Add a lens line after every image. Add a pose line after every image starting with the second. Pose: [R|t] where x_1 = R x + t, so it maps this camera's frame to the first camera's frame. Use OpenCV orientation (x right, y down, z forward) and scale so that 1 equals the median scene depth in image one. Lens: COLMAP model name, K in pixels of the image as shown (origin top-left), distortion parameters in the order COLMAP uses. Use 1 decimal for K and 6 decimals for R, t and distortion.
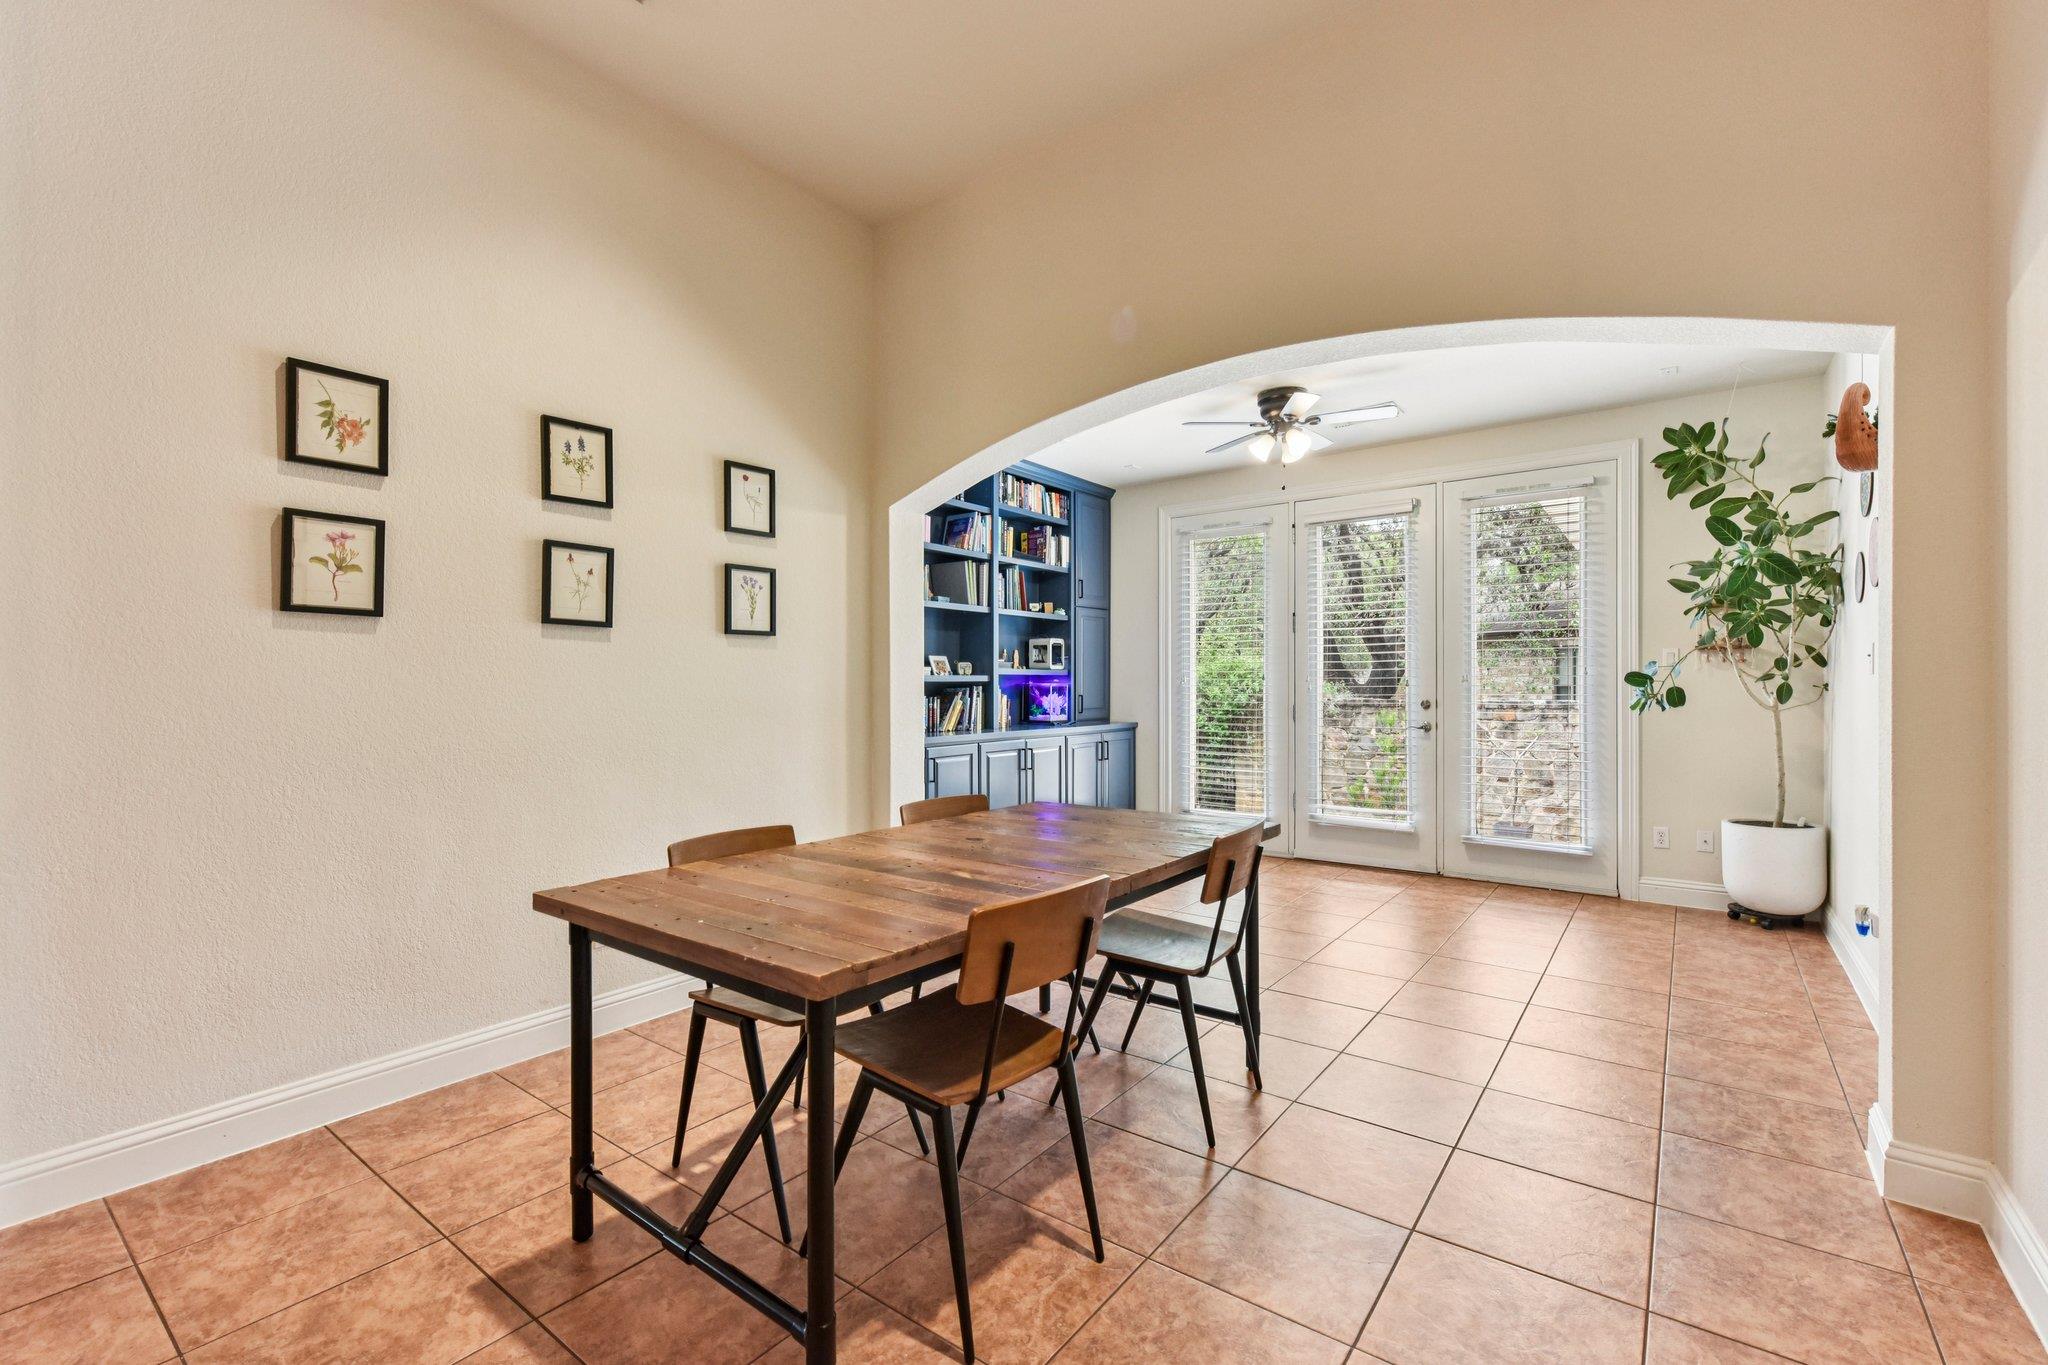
lens RADIAL K [[883.4, 0, 1022.7], [0, 883.4, 687.3], [0, 0, 1]] dist [0.000646, -0.000169]
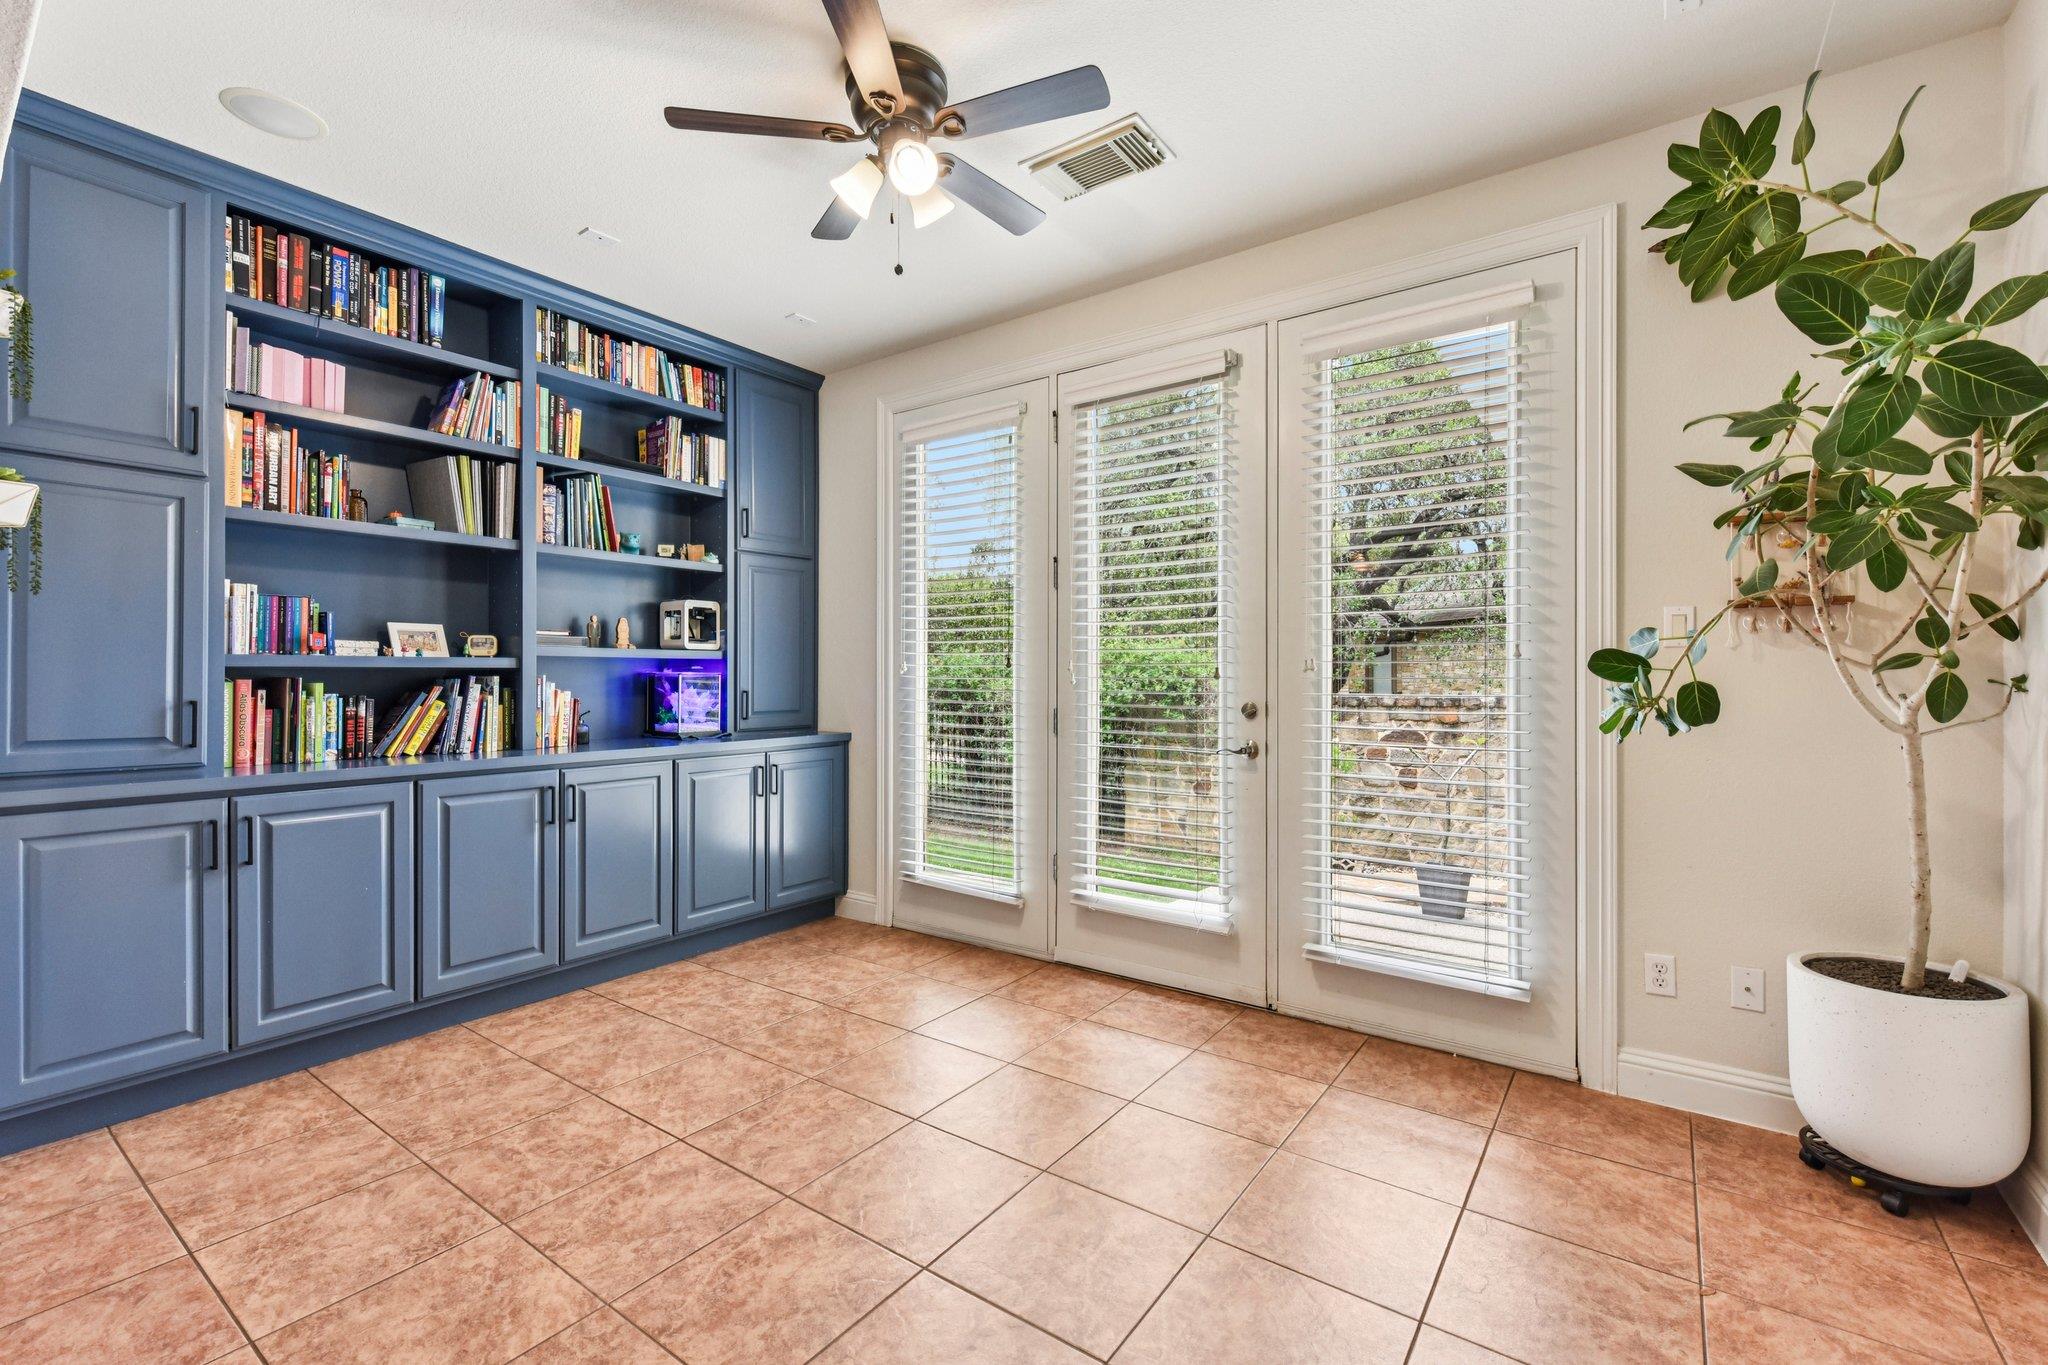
lens RADIAL K [[883.4, 0, 1024.4], [0, 883.4, 674.6], [0, 0, 1]] dist [0.000646, -0.000169]
pose [[0.999716, 0.003369, 0.023609, 0.283428], [-0.003267, 0.999985, -0.004360, -0.000898], [-0.023624, 0.004281, 0.999712, 0.411751]]
